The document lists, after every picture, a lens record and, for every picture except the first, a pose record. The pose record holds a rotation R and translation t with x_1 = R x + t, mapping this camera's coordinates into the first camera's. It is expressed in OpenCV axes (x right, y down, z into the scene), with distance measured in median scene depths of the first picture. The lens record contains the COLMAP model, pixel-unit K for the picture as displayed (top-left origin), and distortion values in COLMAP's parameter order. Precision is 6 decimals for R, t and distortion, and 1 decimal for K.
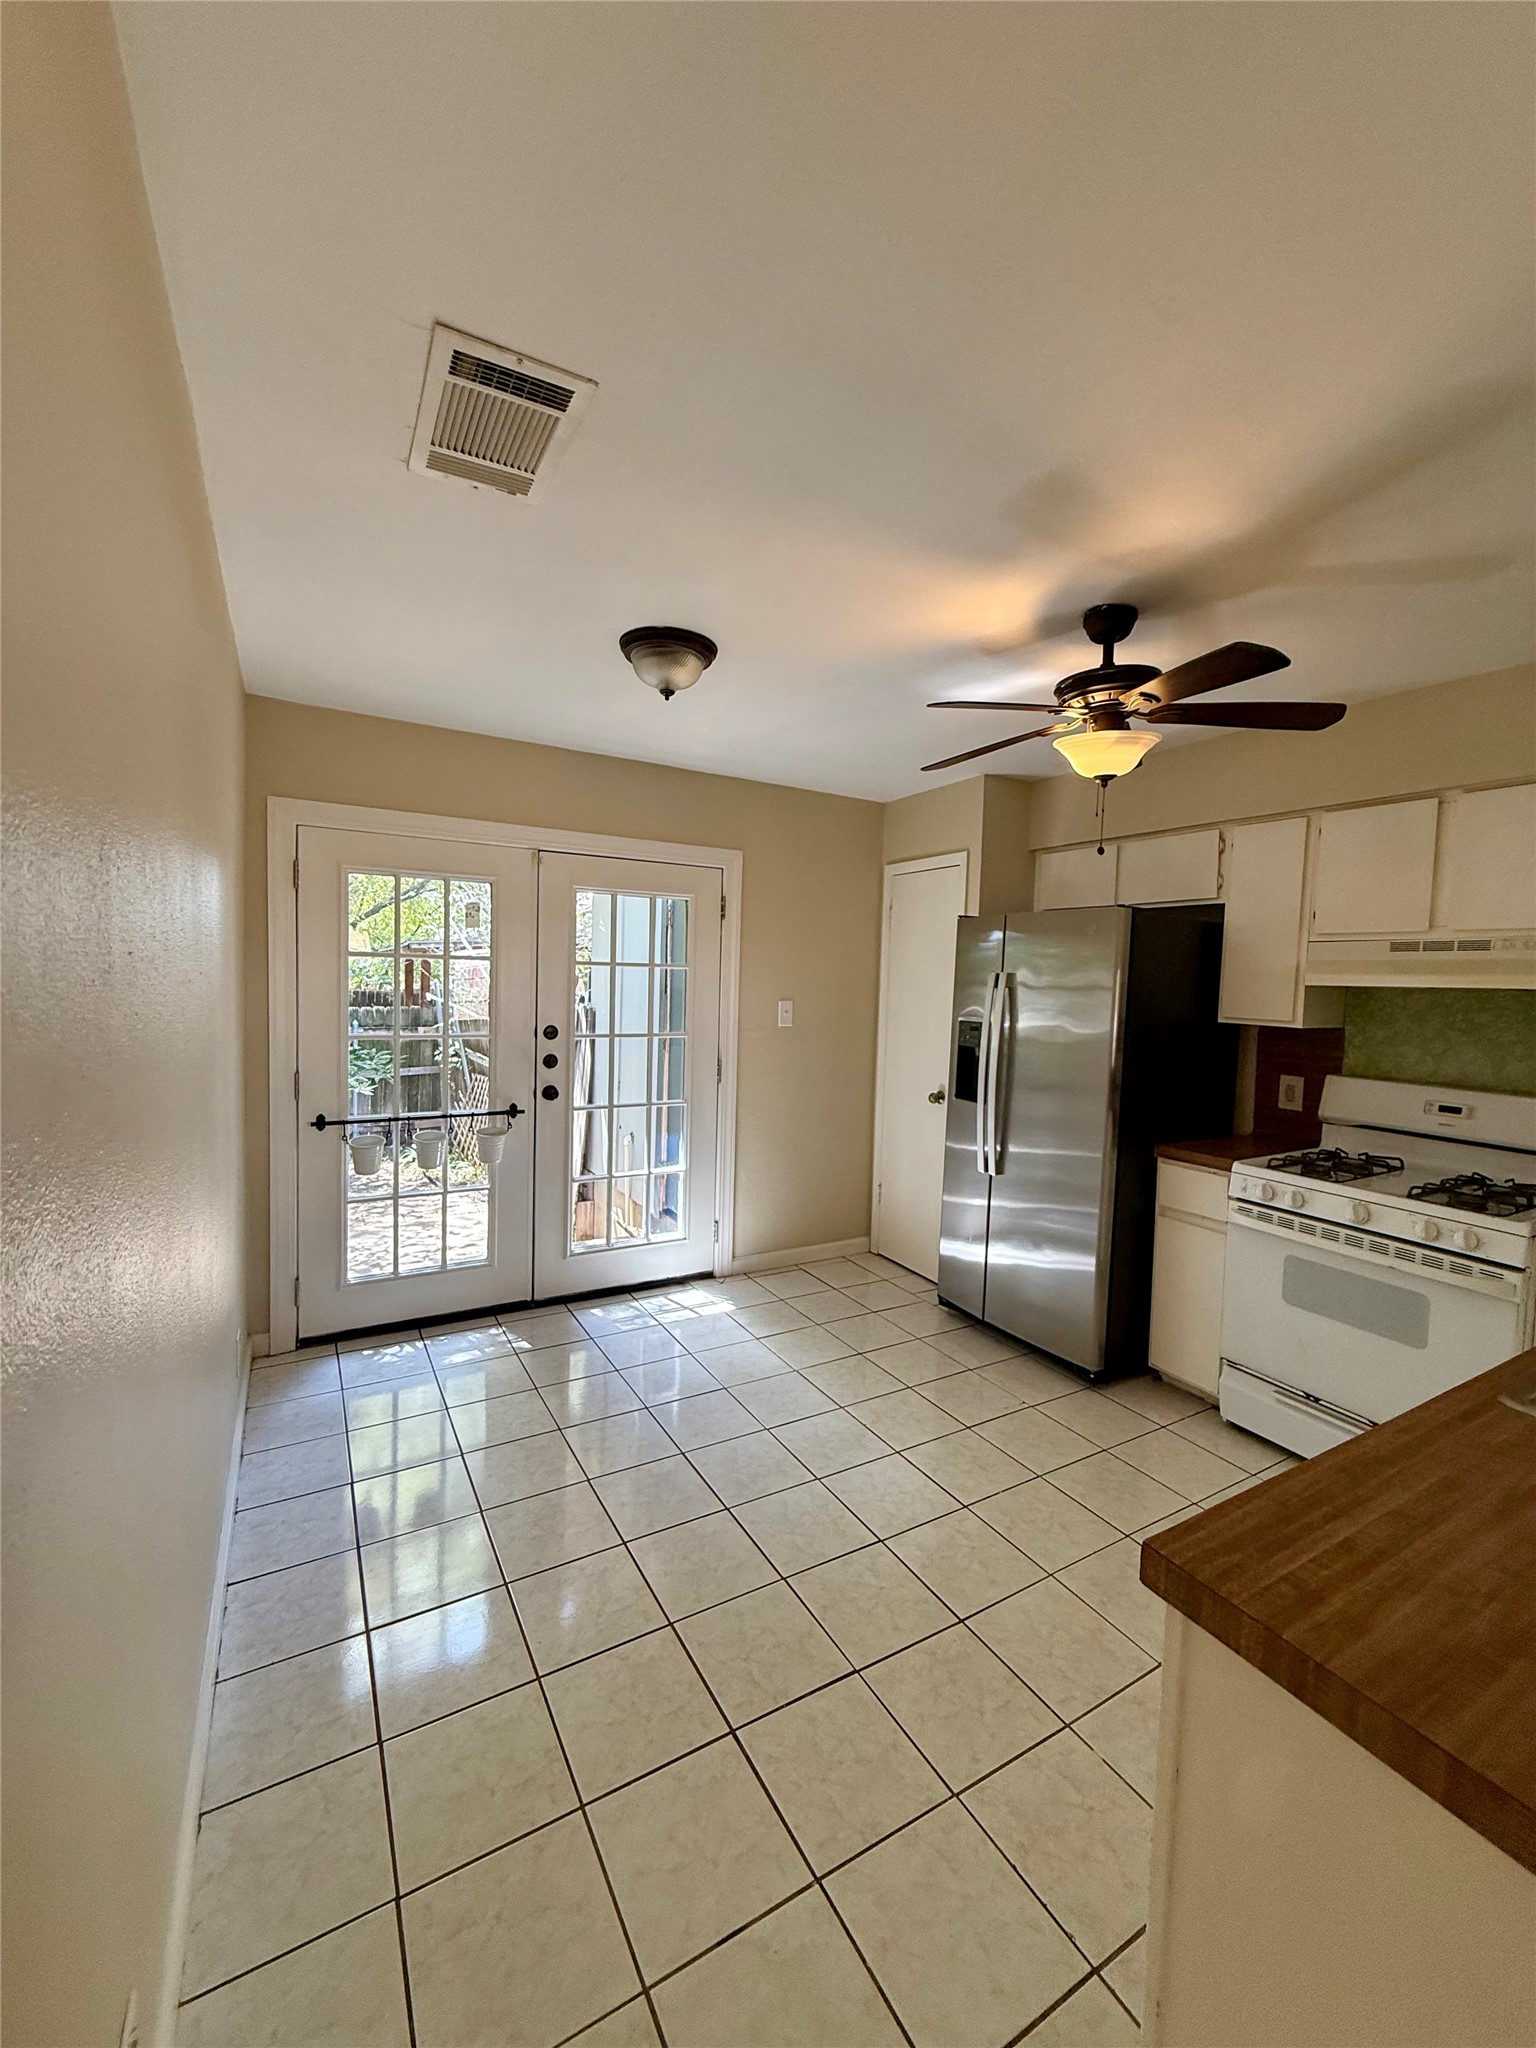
lens RADIAL K [[817.4, 0, 766.4], [0, 817.4, 1019.5], [0, 0, 1]] dist [-0.000168, -0.000006]
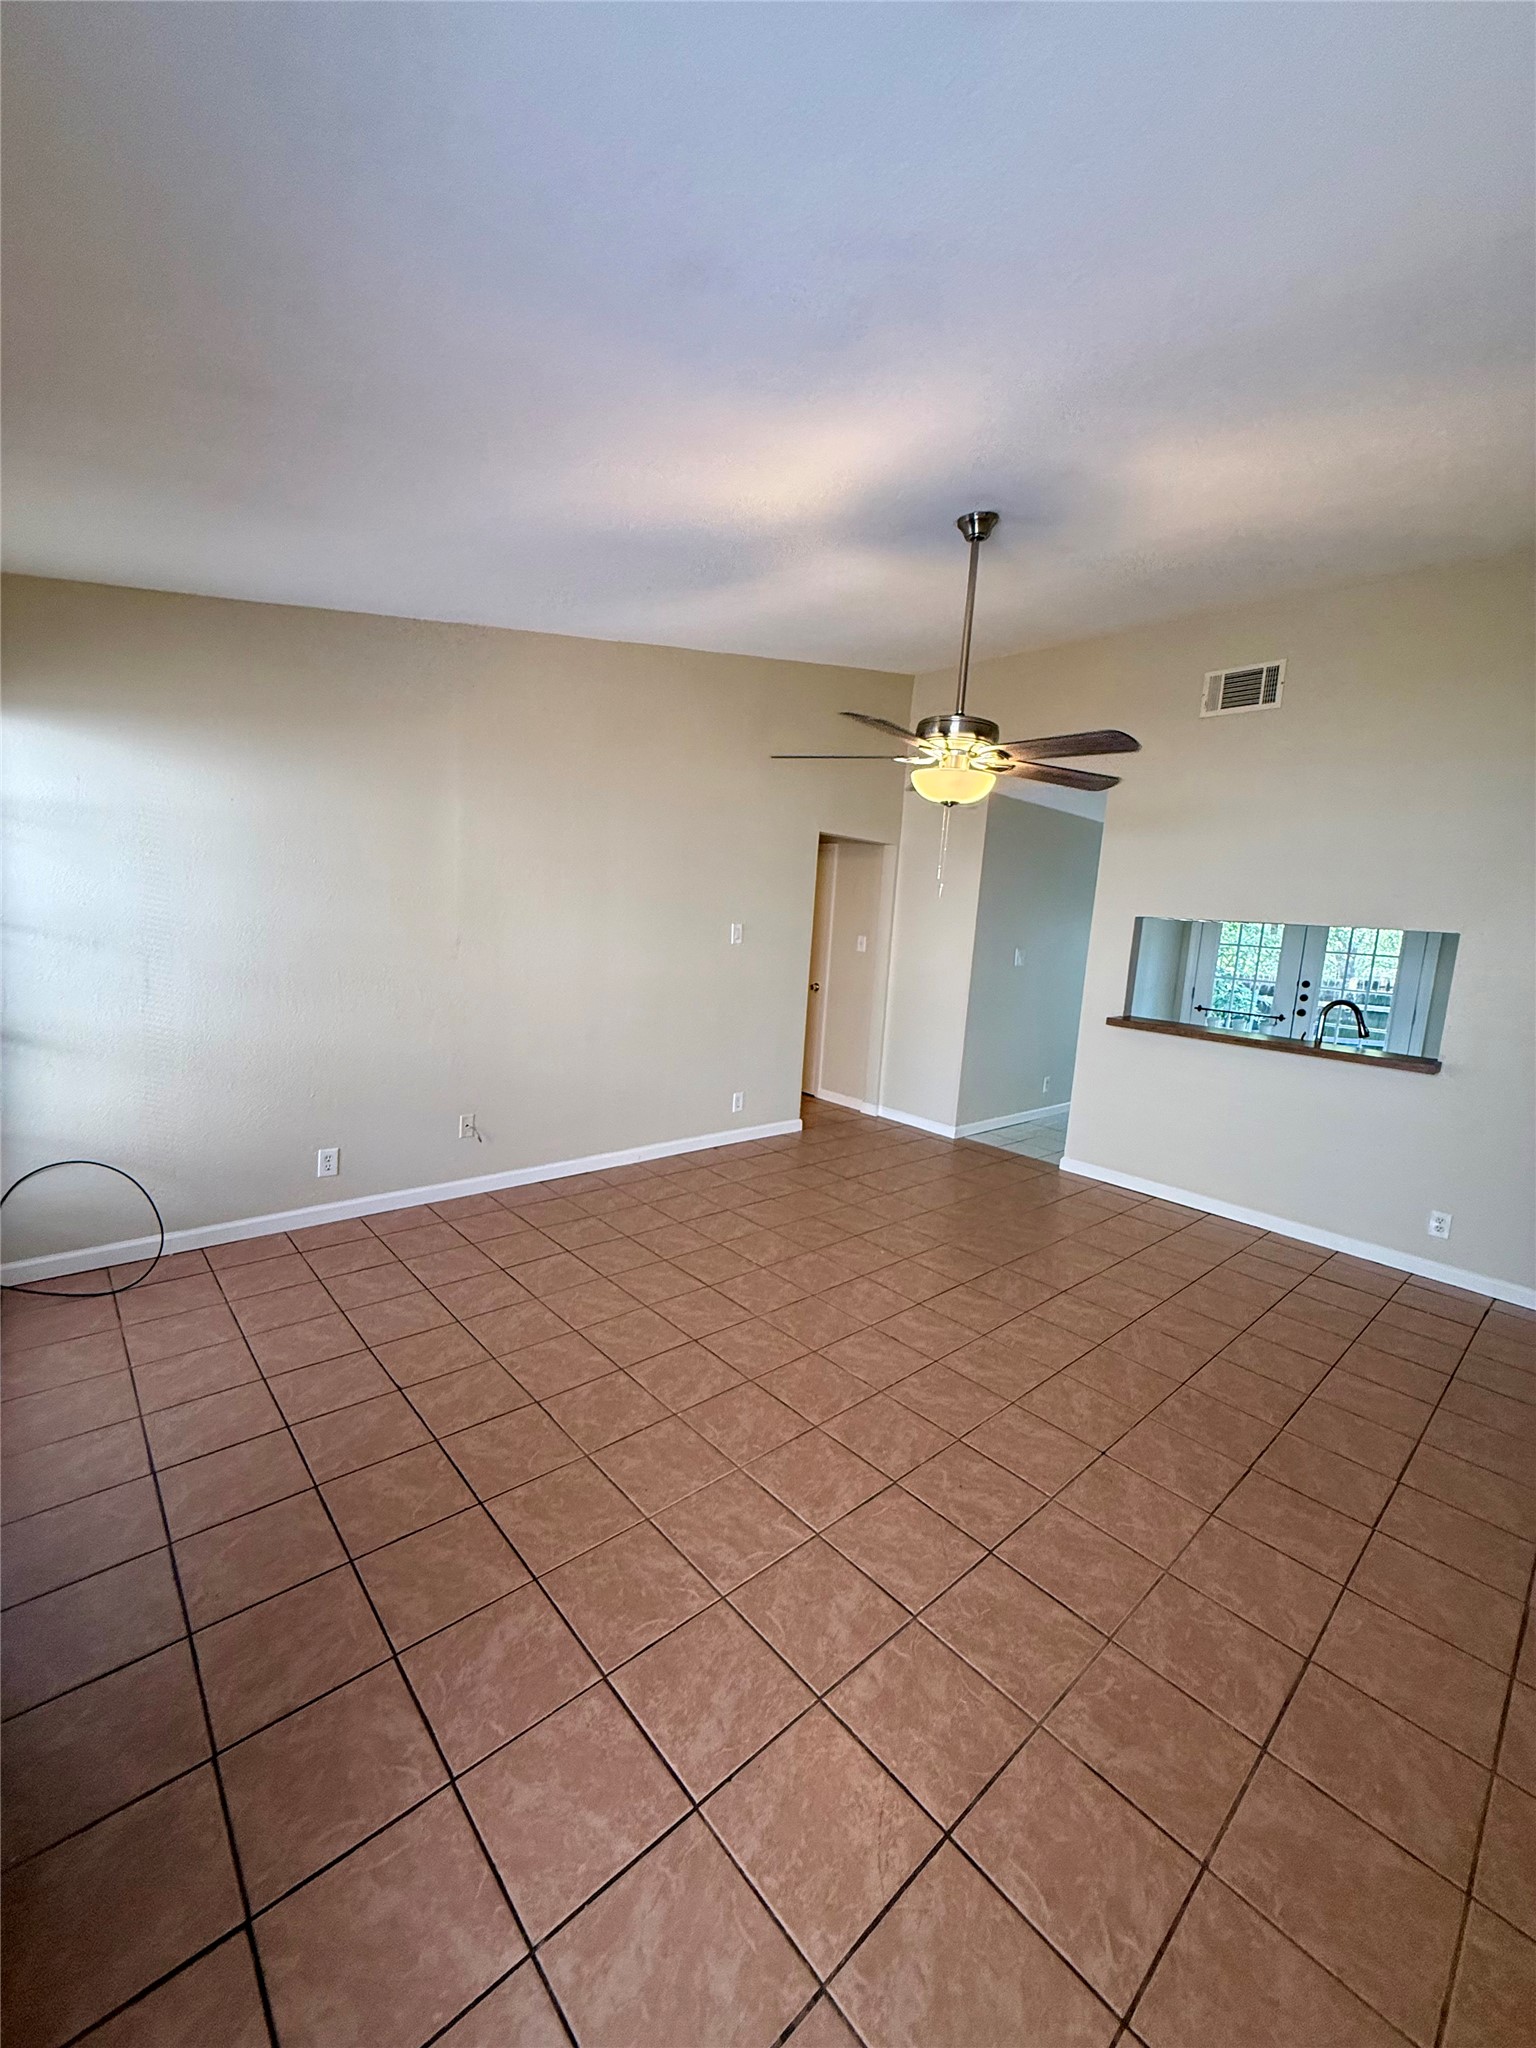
lens RADIAL K [[817.4, 0, 768.1], [0, 817.4, 1023.9], [0, 0, 1]] dist [-0.000168, -0.000006]
pose [[0.223021, 0.105716, -0.969064, 1.498143], [-0.121188, 0.989397, 0.080044, 0.117457], [0.967251, 0.099588, 0.233468, -0.841509]]
